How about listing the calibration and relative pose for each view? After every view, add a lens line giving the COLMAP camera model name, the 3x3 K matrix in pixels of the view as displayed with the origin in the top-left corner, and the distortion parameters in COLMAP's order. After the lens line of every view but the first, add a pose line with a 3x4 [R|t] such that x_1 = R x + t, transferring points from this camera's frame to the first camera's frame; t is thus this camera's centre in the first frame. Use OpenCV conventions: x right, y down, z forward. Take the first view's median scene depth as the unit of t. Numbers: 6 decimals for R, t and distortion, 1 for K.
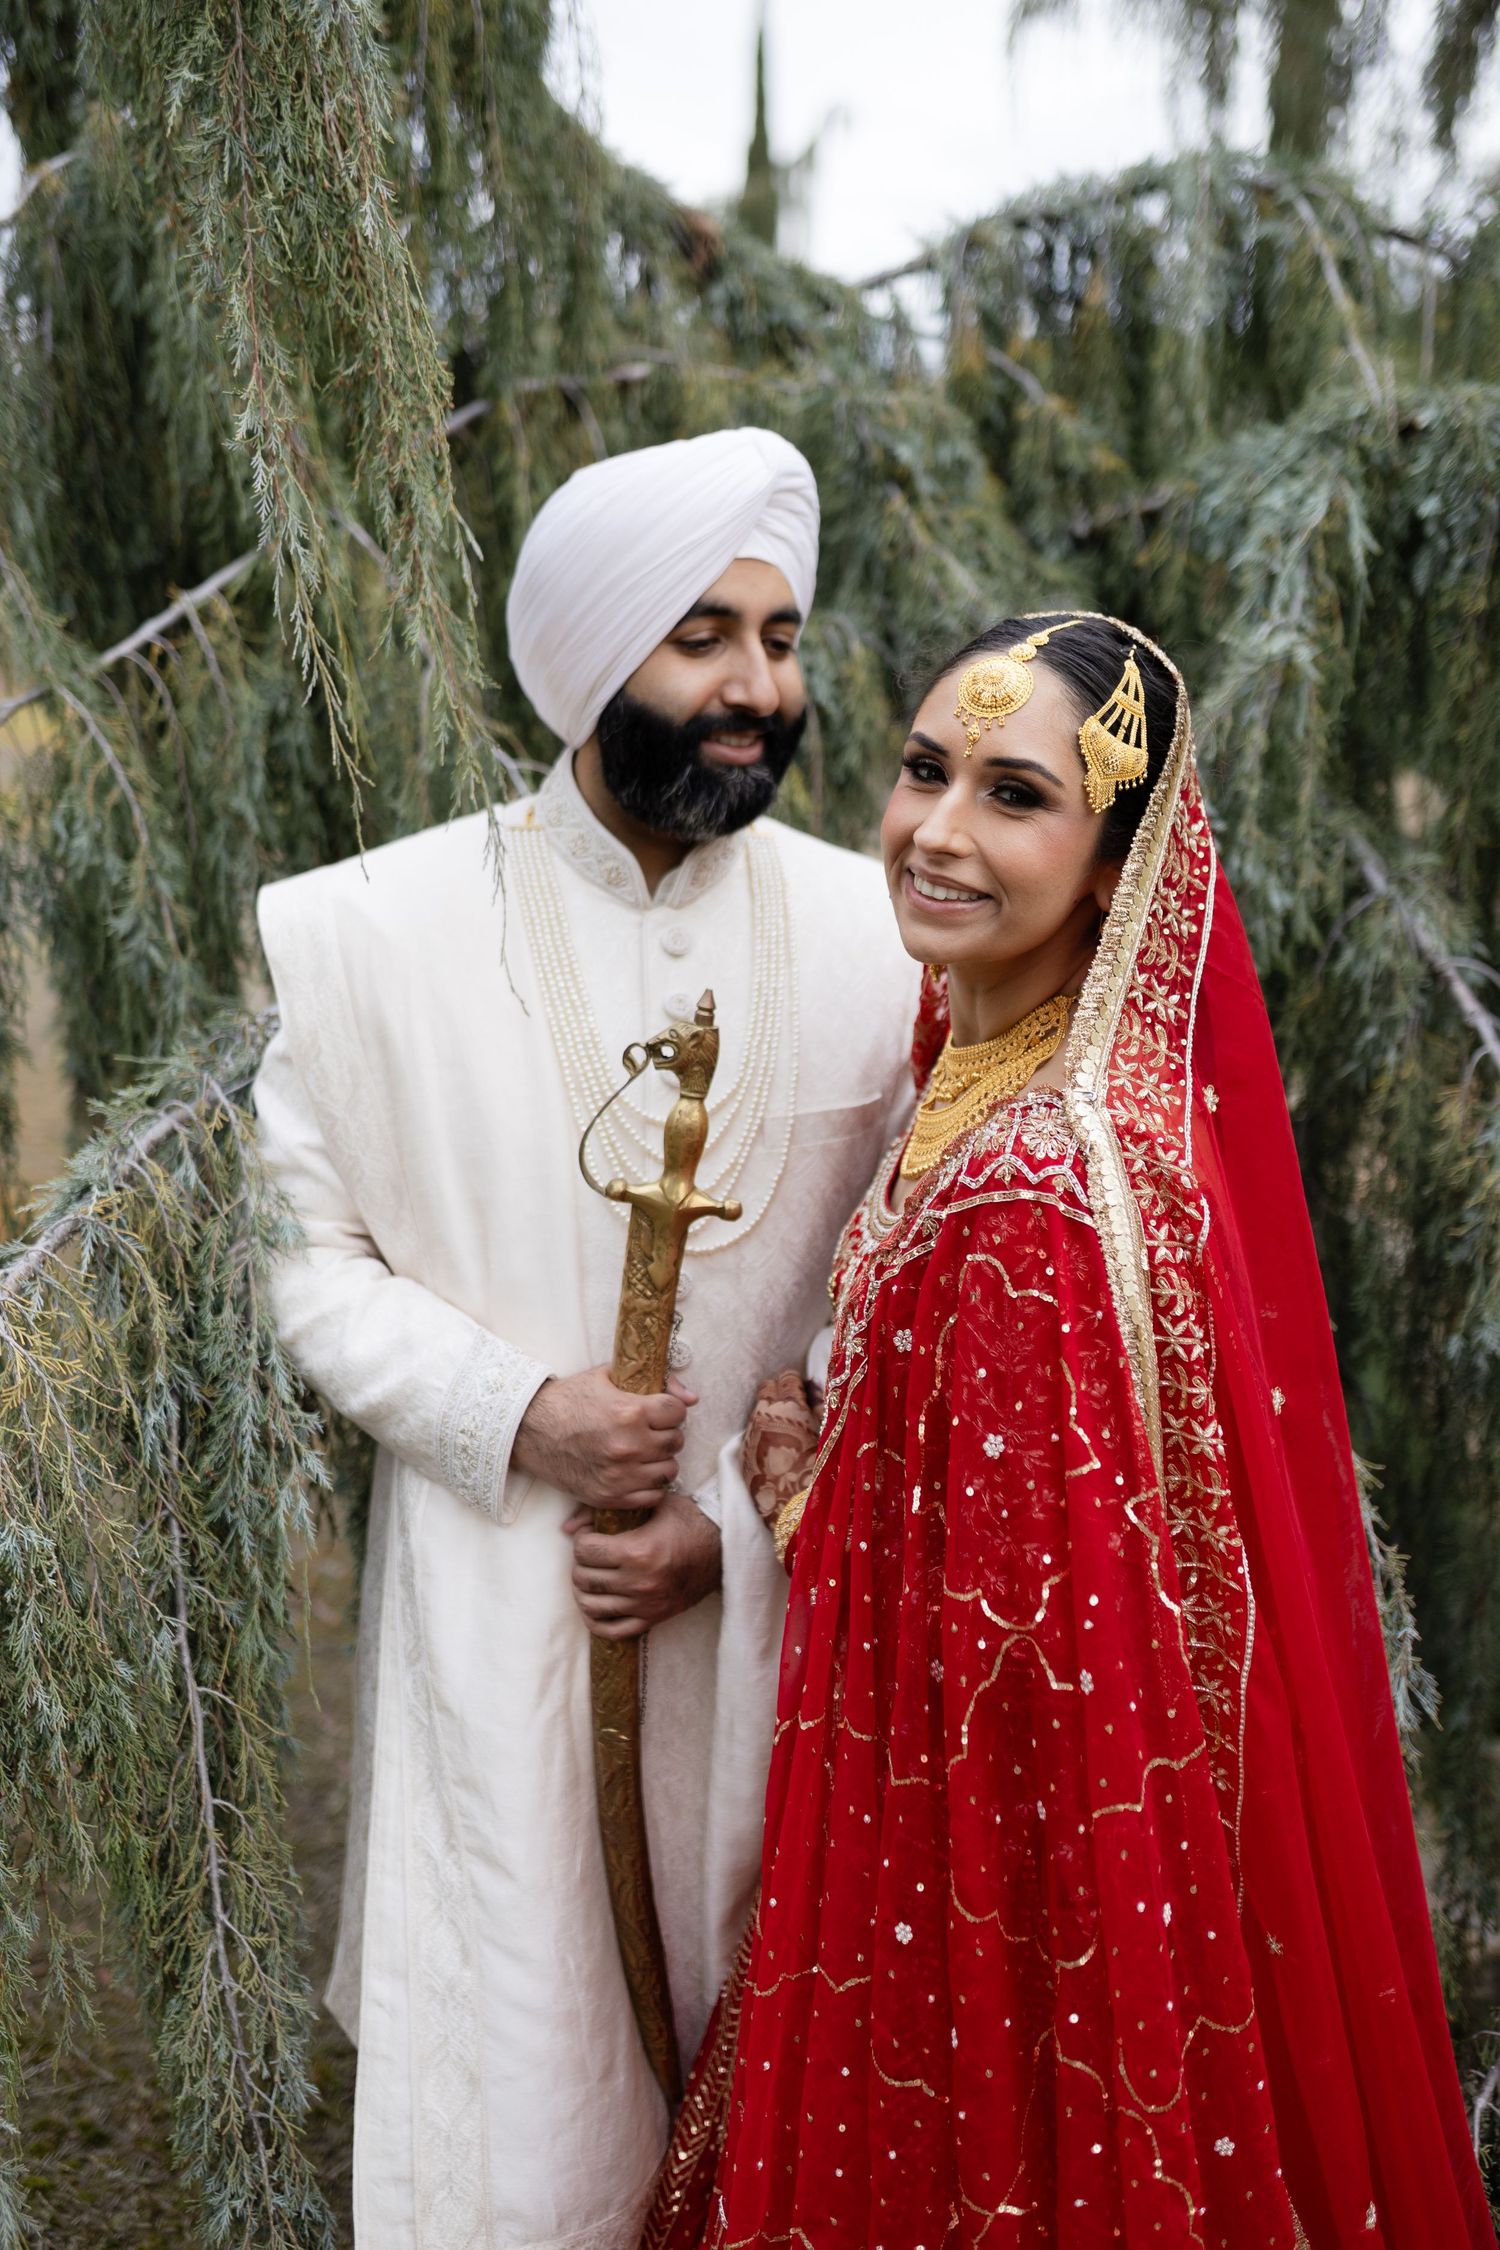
lens RADIAL K [[2232.7, 0, 750.0], [0, 2232.7, 1125.0], [0, 0, 1]] dist [0.002339, 0.002660]
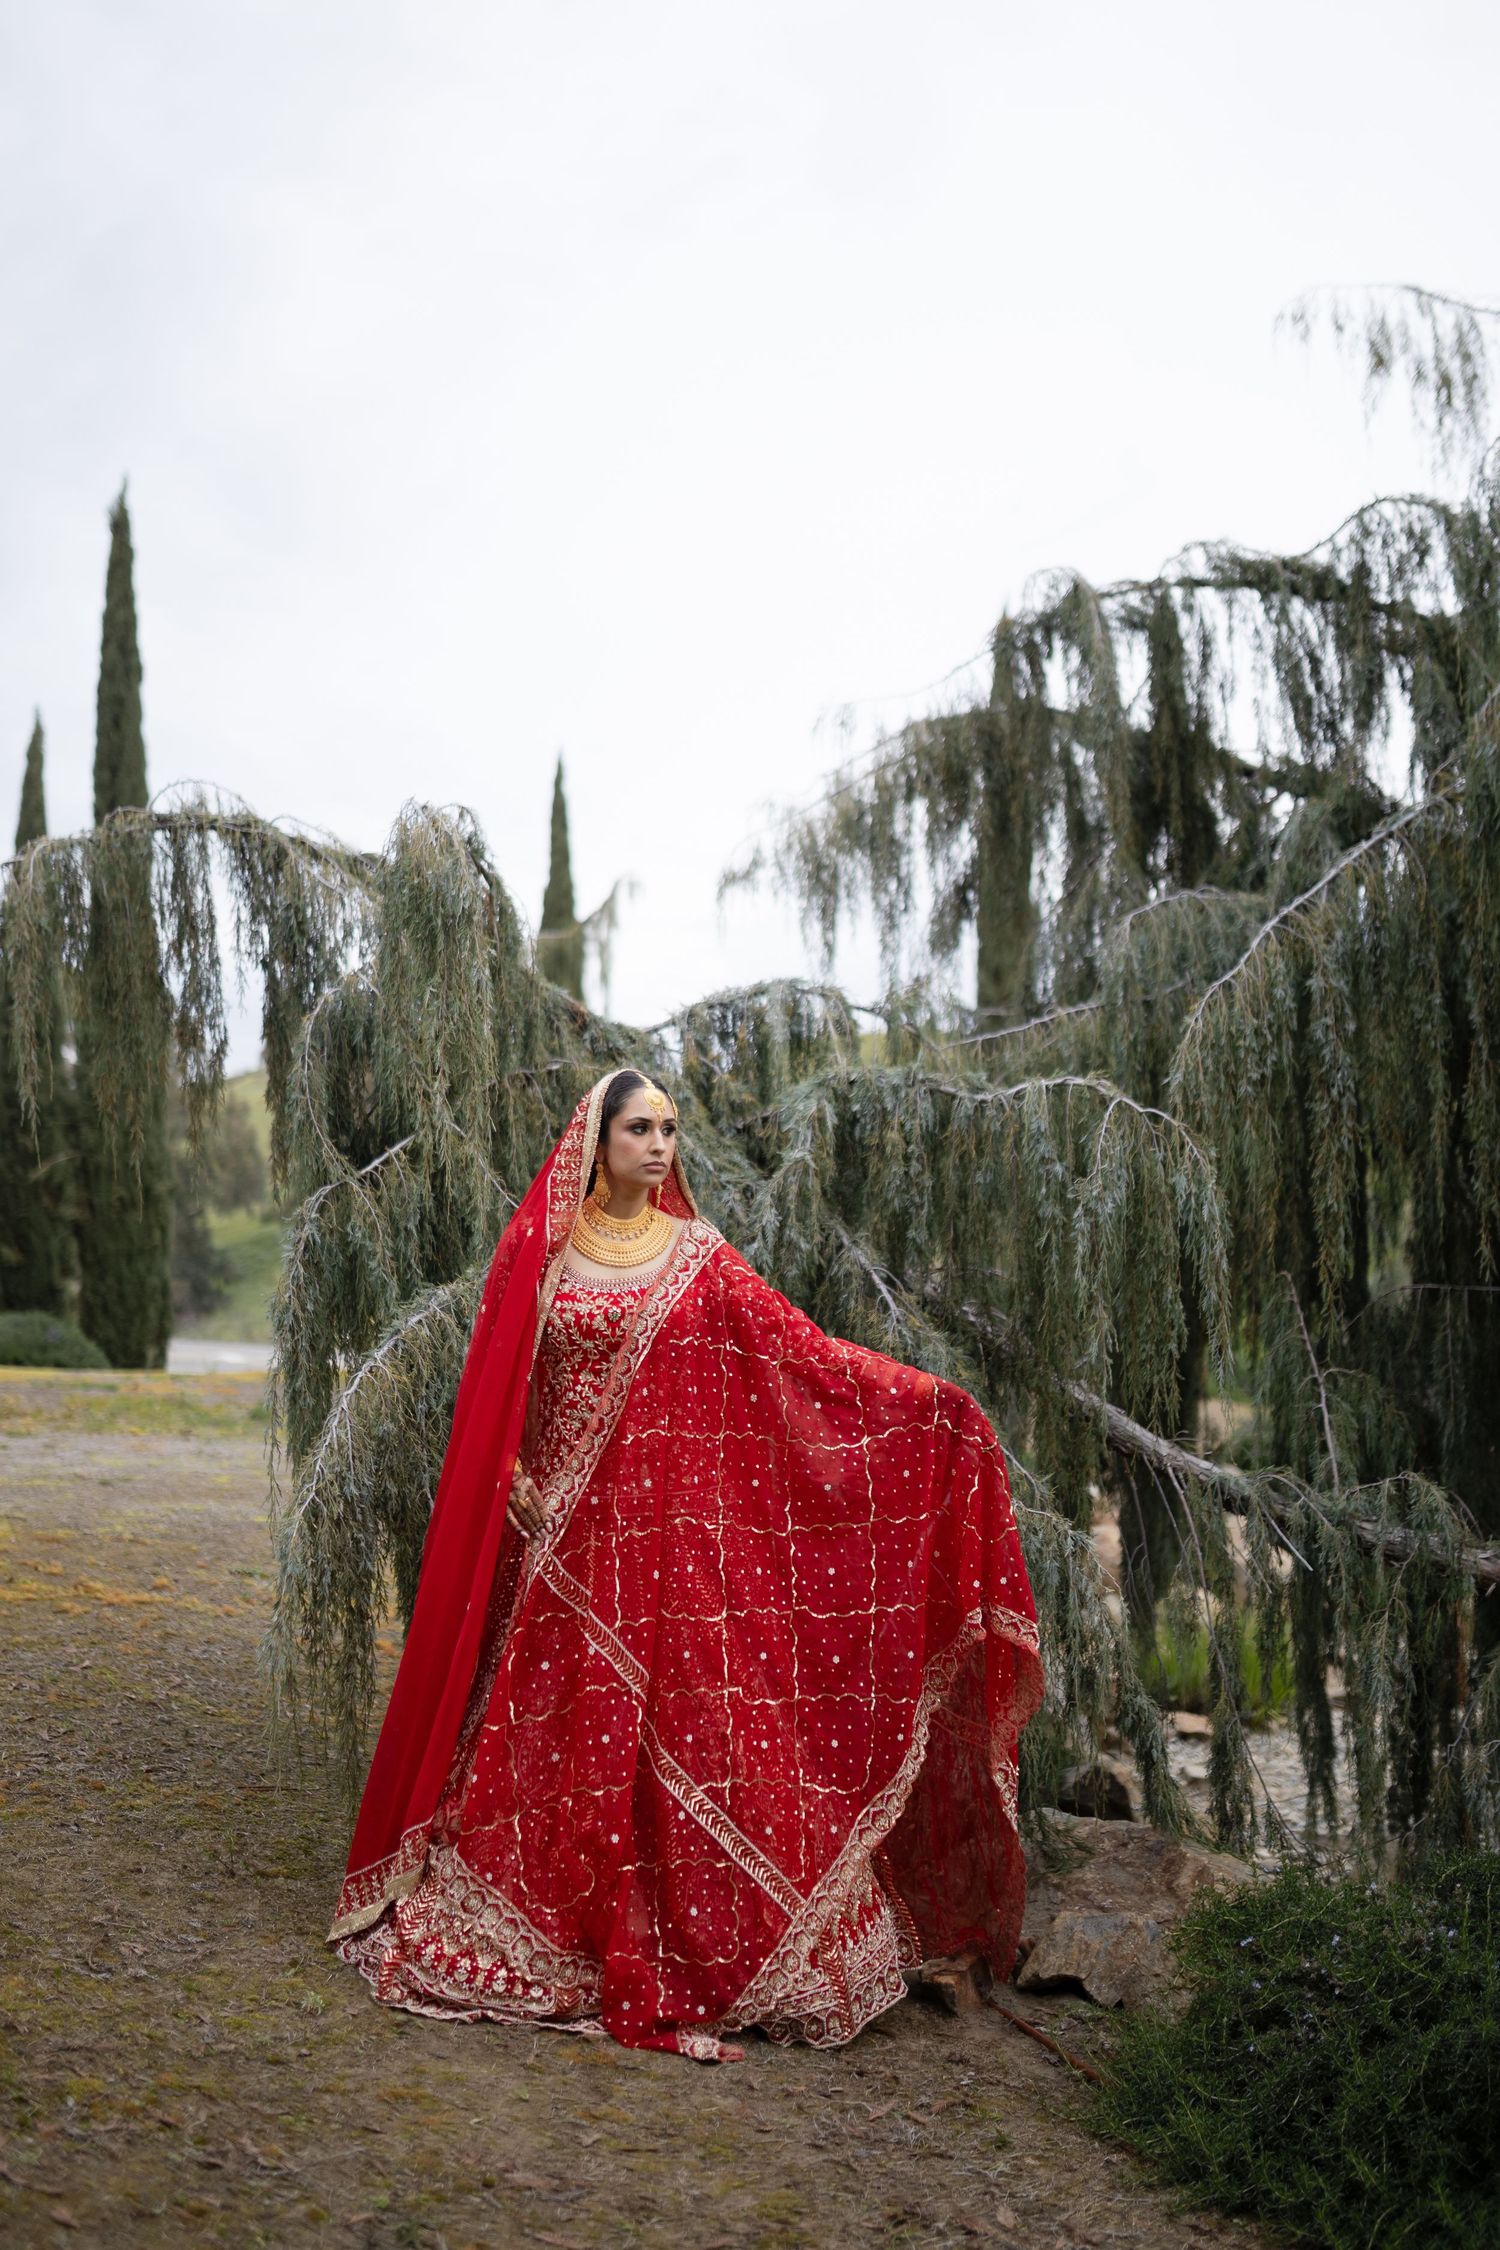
lens RADIAL K [[2232.7, 0, 750.0], [0, 2232.7, 1125.0], [0, 0, 1]] dist [0.002339, 0.002660]
pose [[0.996072, -0.019256, 0.086432, -0.053869], [0.044381, 0.953189, -0.299100, 0.497692], [-0.076627, 0.301761, 0.950299, -1.416082]]
